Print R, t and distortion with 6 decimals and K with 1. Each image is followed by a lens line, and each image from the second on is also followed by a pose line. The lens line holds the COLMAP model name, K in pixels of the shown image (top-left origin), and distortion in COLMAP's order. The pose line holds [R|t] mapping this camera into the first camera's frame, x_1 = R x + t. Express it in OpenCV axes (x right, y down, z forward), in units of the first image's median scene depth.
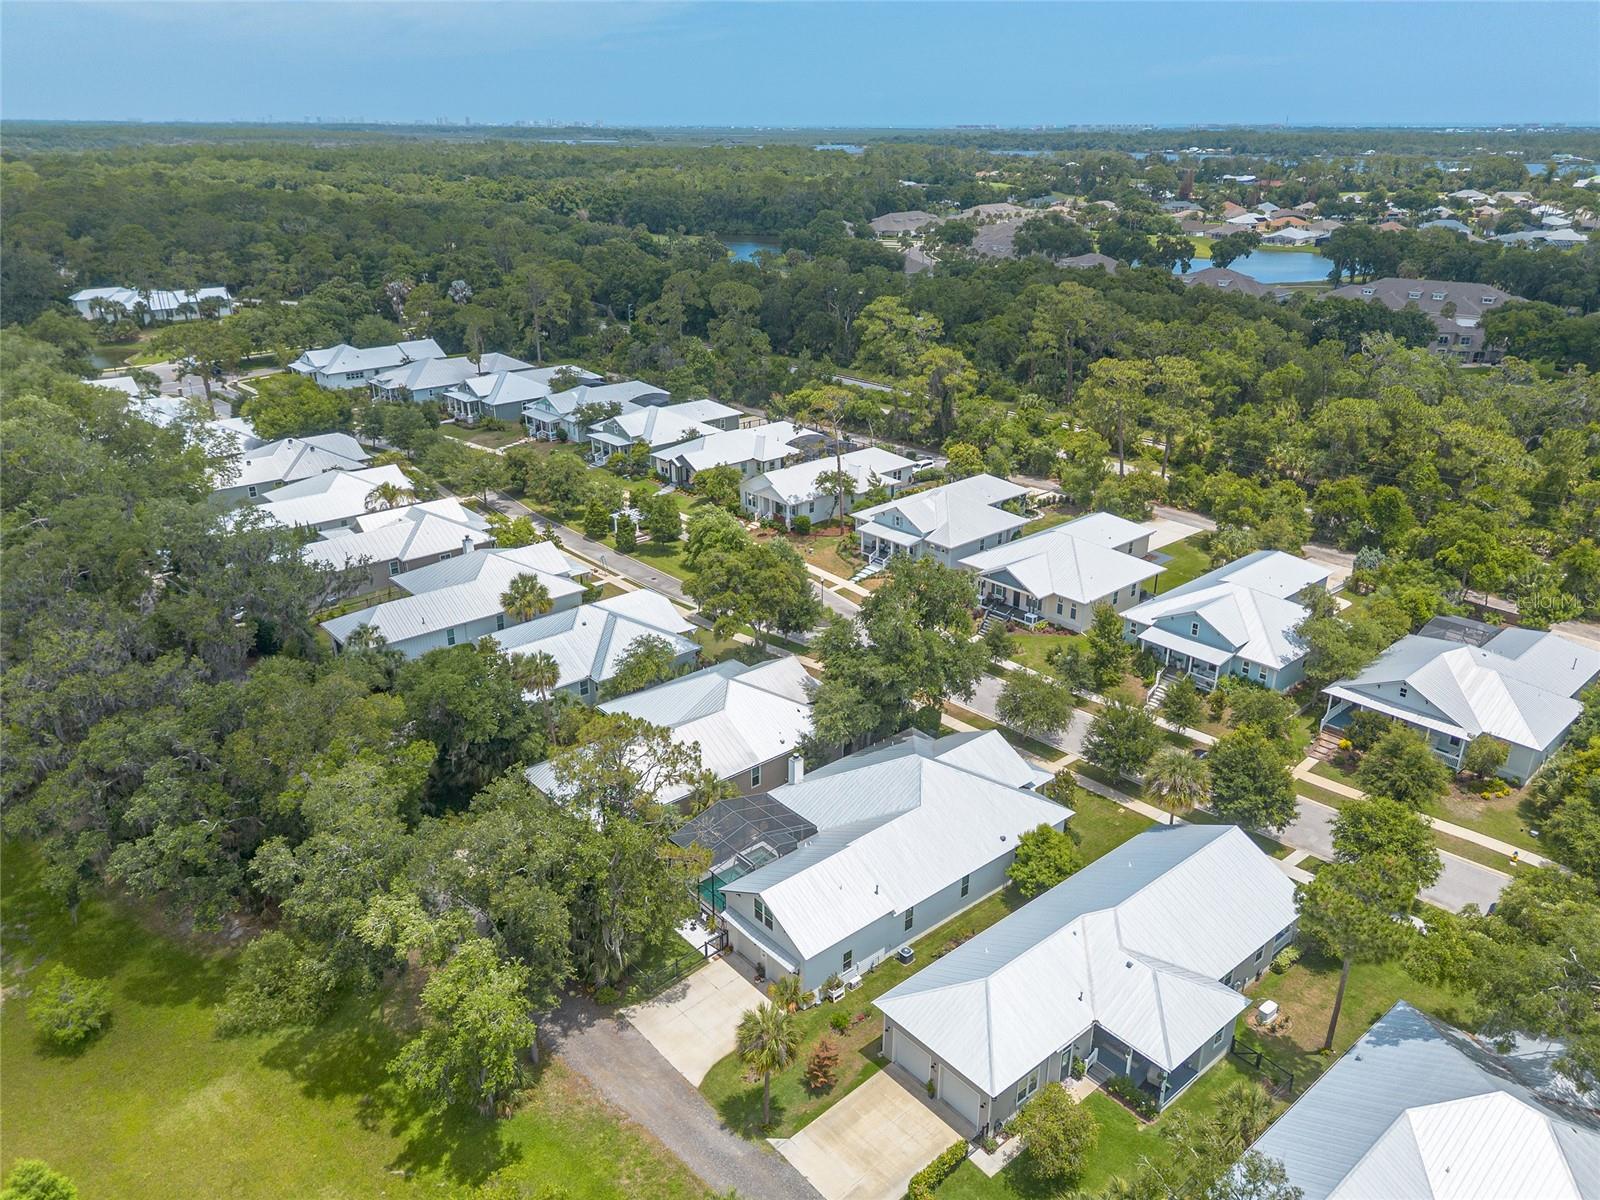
lens RADIAL K [[1153.1, 0, 800.0], [0, 1153.1, 600.0], [0, 0, 1]] dist [0.045173, -0.041463]
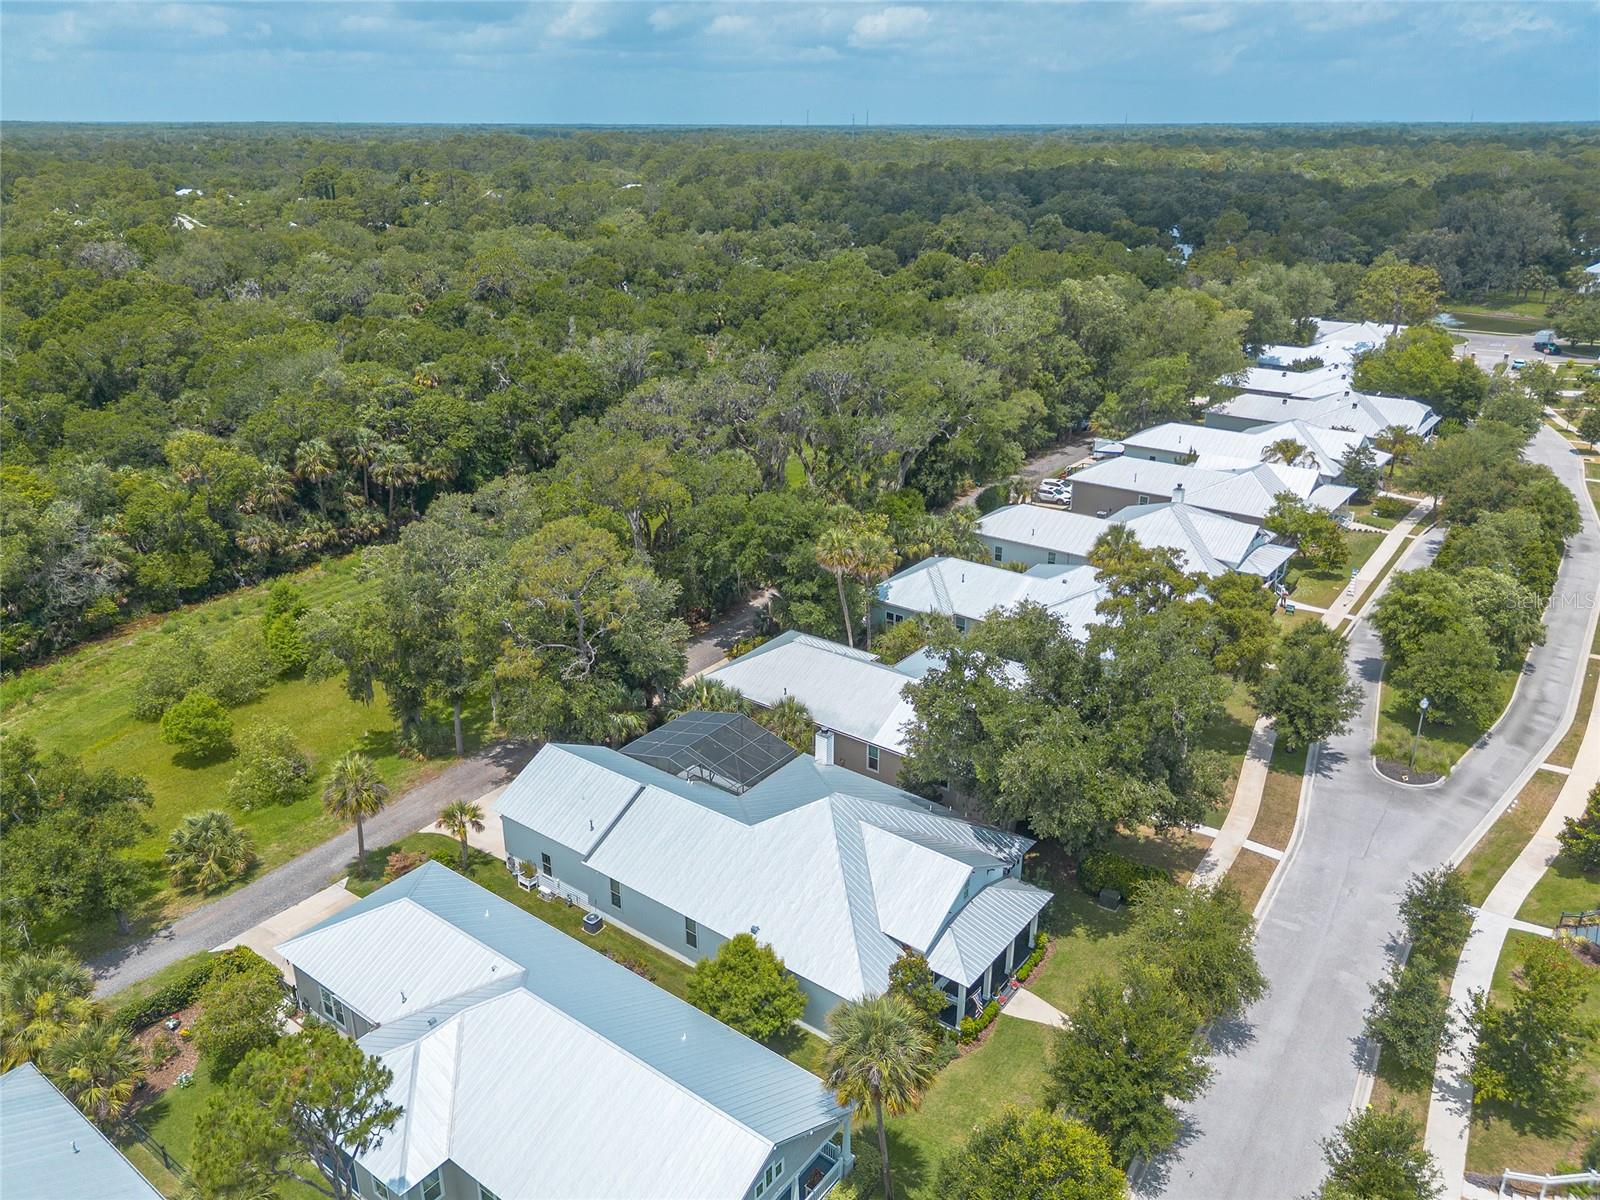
lens RADIAL K [[1153.1, 0, 800.0], [0, 1153.1, 600.0], [0, 0, 1]] dist [0.045173, -0.041463]
pose [[0.220709, 0.374759, -0.900469, 0.789715], [-0.378602, 0.883760, 0.275008, -0.183537], [0.898859, 0.280223, 0.336938, 0.793279]]
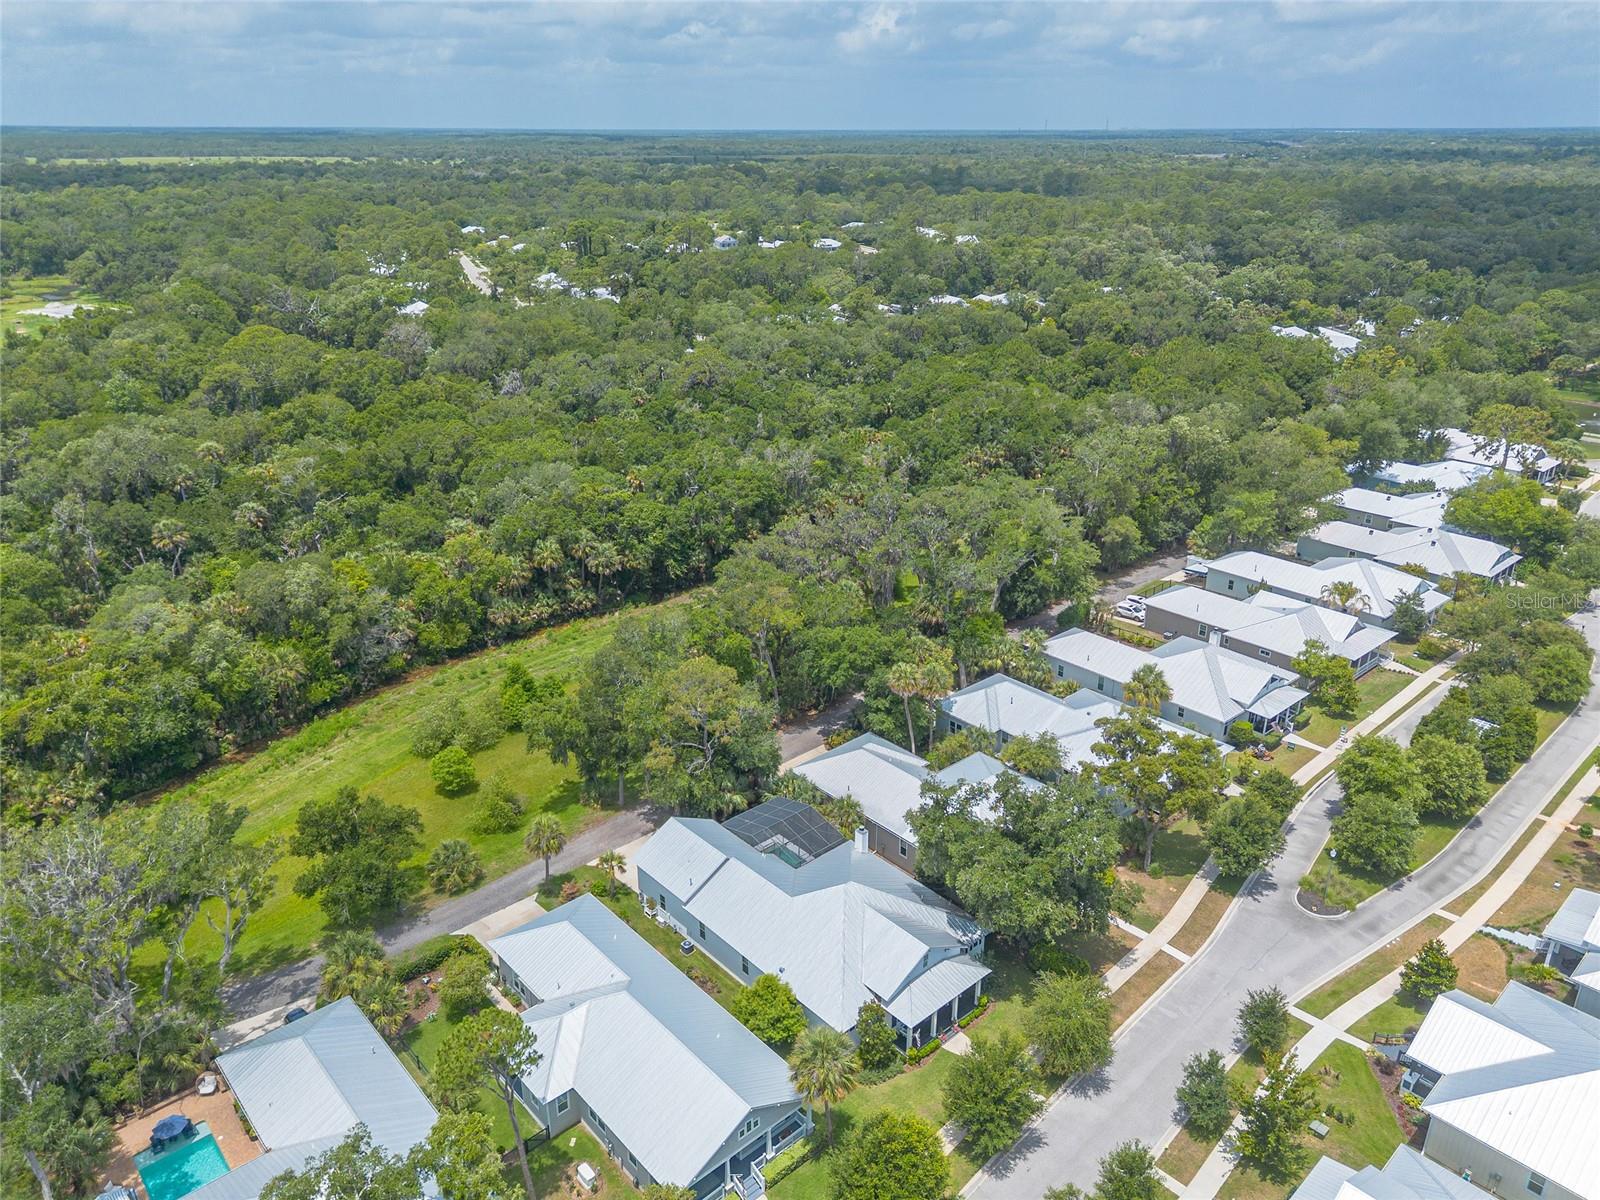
lens RADIAL K [[1107.3, 0, 800.0], [0, 1107.3, 600.0], [0, 0, 1]] dist [0.087174, -0.117518]
pose [[0.030721, 0.385728, -0.922101, 1.065988], [-0.386653, 0.855302, 0.344903, -0.477819], [0.921714, 0.345937, 0.175419, 0.776272]]
